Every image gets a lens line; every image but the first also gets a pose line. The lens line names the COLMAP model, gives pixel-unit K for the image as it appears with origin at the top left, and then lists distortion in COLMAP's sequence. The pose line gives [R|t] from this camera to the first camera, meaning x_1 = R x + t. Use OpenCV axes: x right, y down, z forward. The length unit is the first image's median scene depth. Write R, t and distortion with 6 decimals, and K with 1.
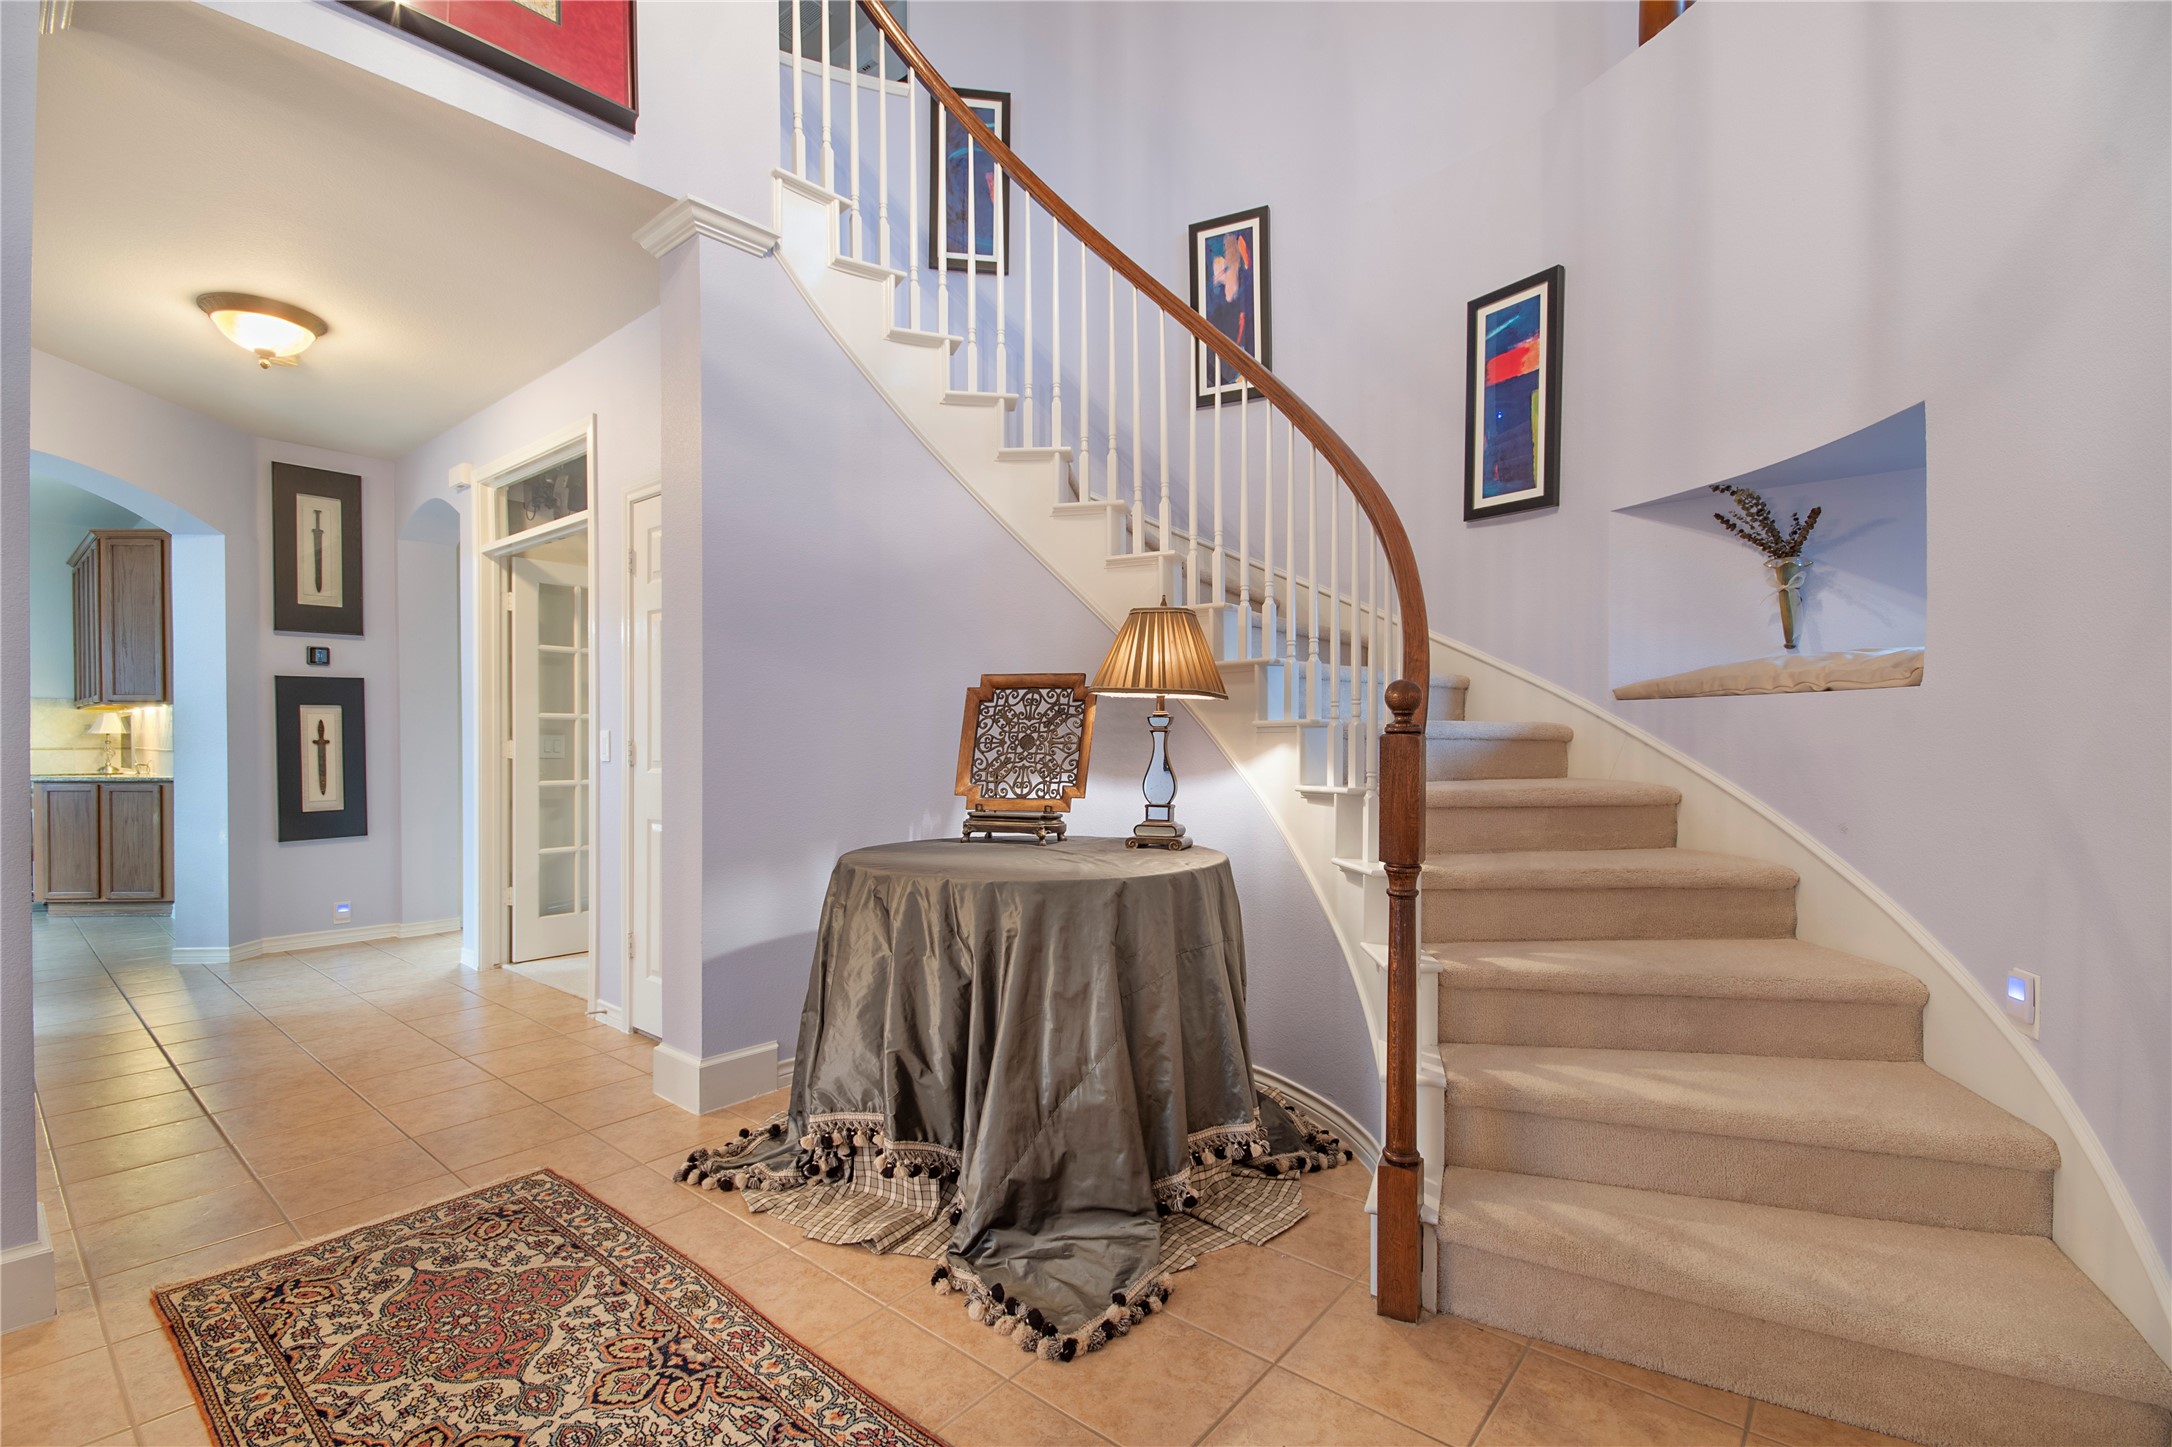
lens RADIAL K [[962.6, 0, 1081.4], [0, 962.6, 741.7], [0, 0, 1]] dist [0.002182, -0.005402]
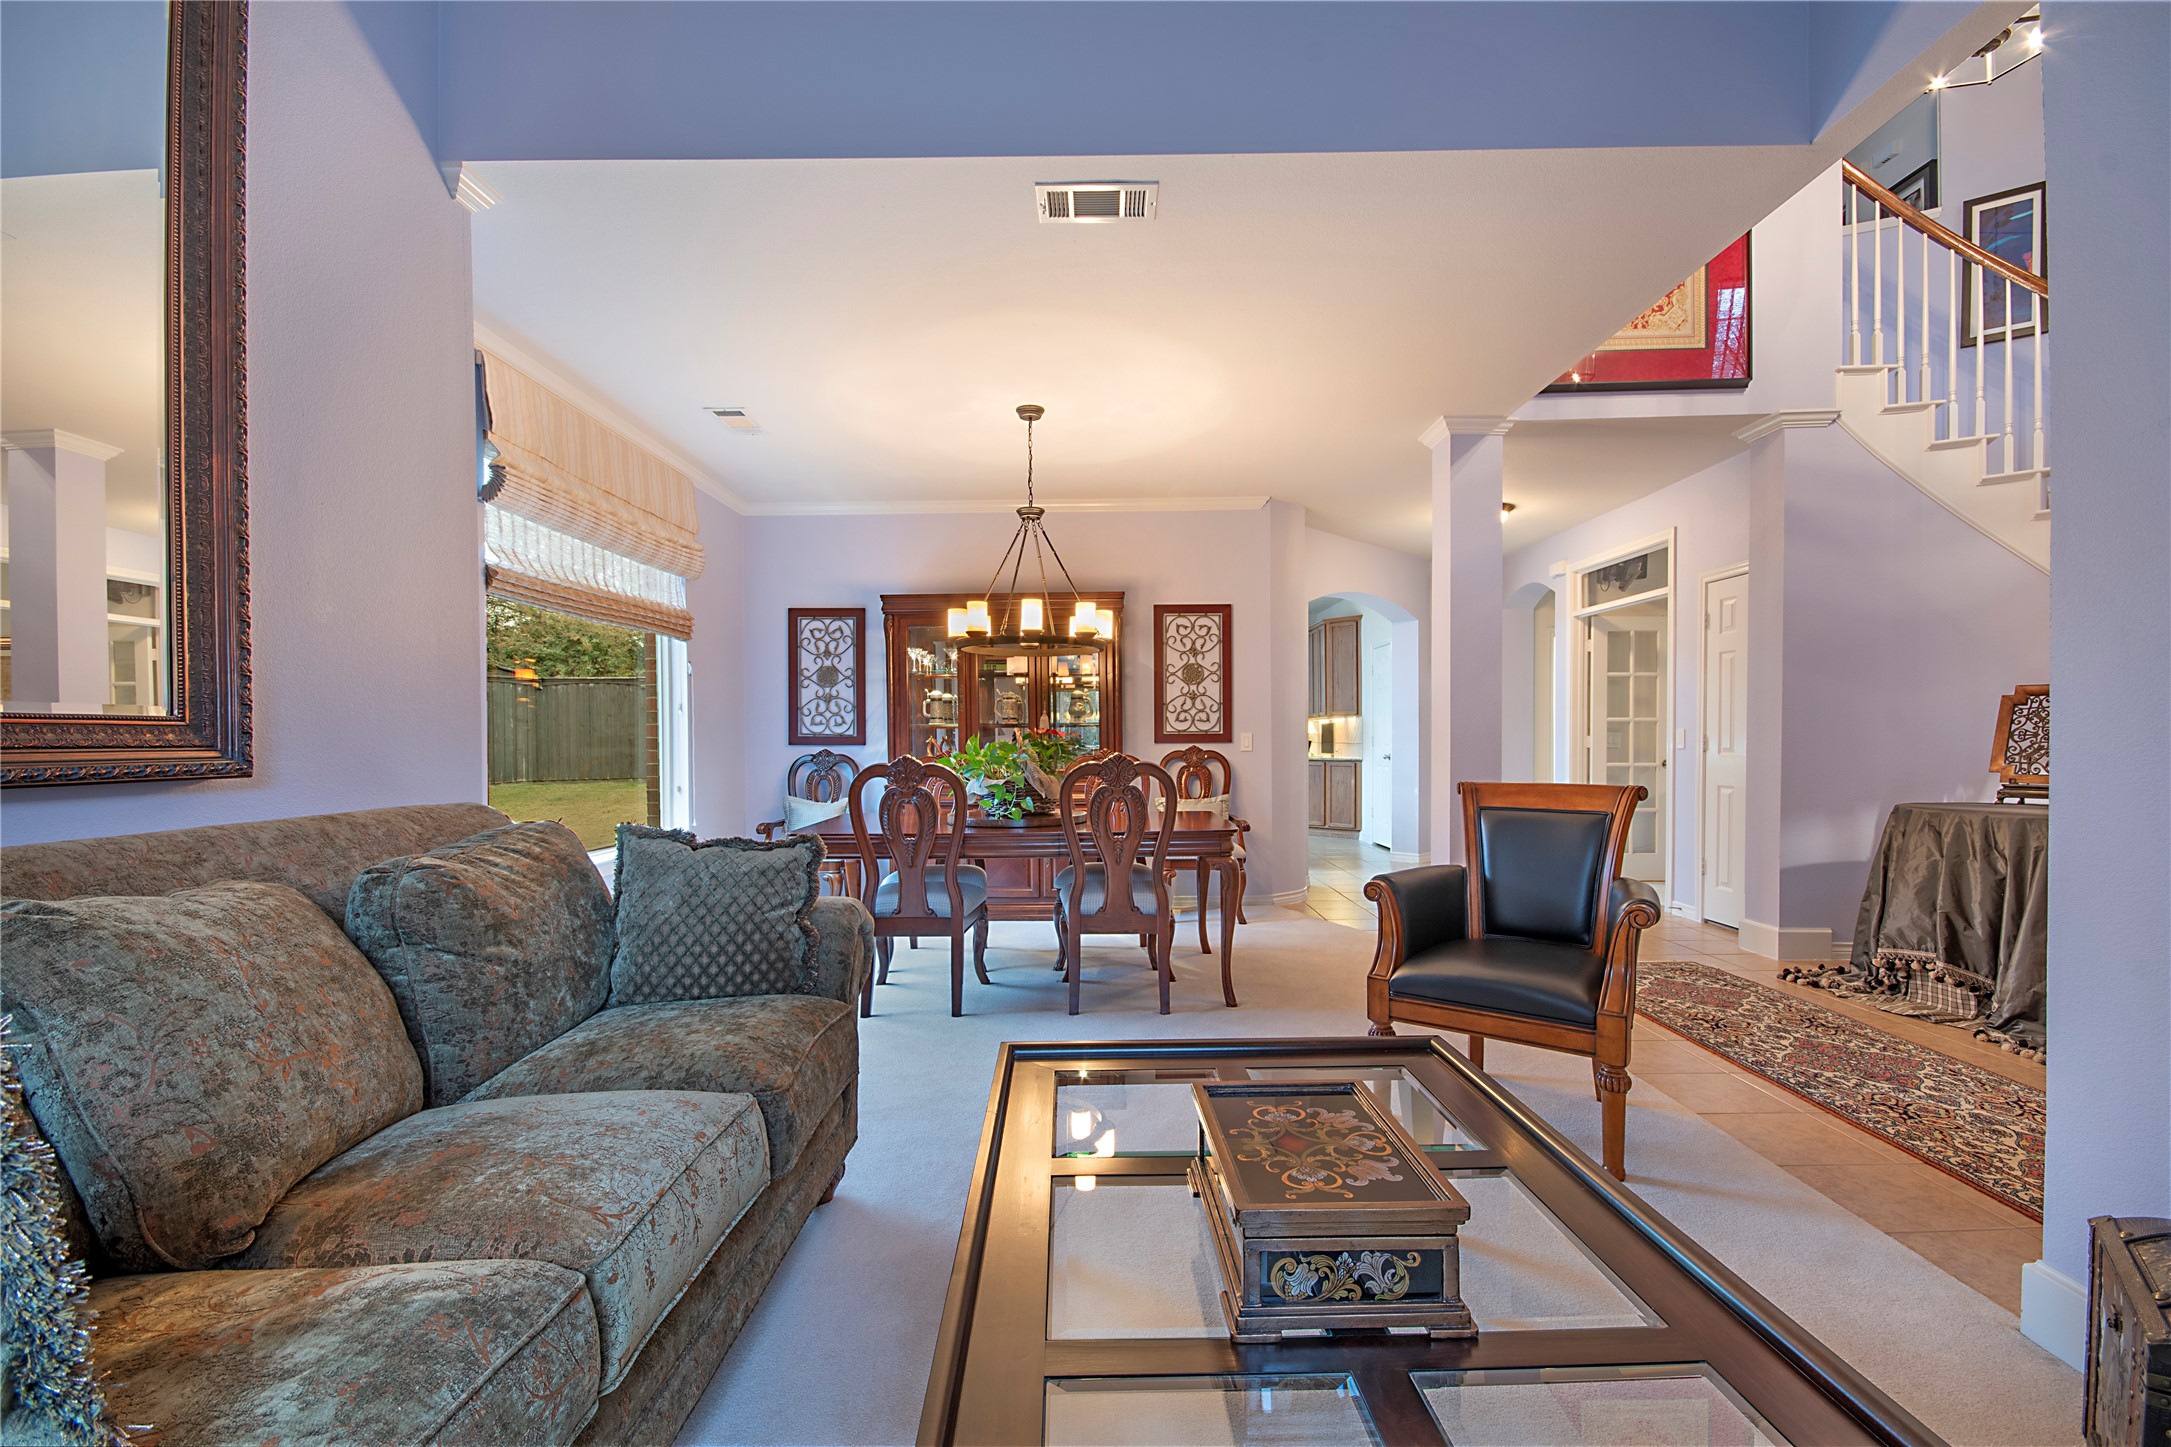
lens RADIAL K [[962.2, 0, 1077.6], [0, 962.2, 760.0], [0, 0, 1]] dist [0.002182, -0.005402]
pose [[0.641030, 0.011585, -0.767428, 0.107812], [0.005922, 0.999782, 0.020040, 0.001775], [0.767493, -0.017391, 0.640822, -1.088752]]
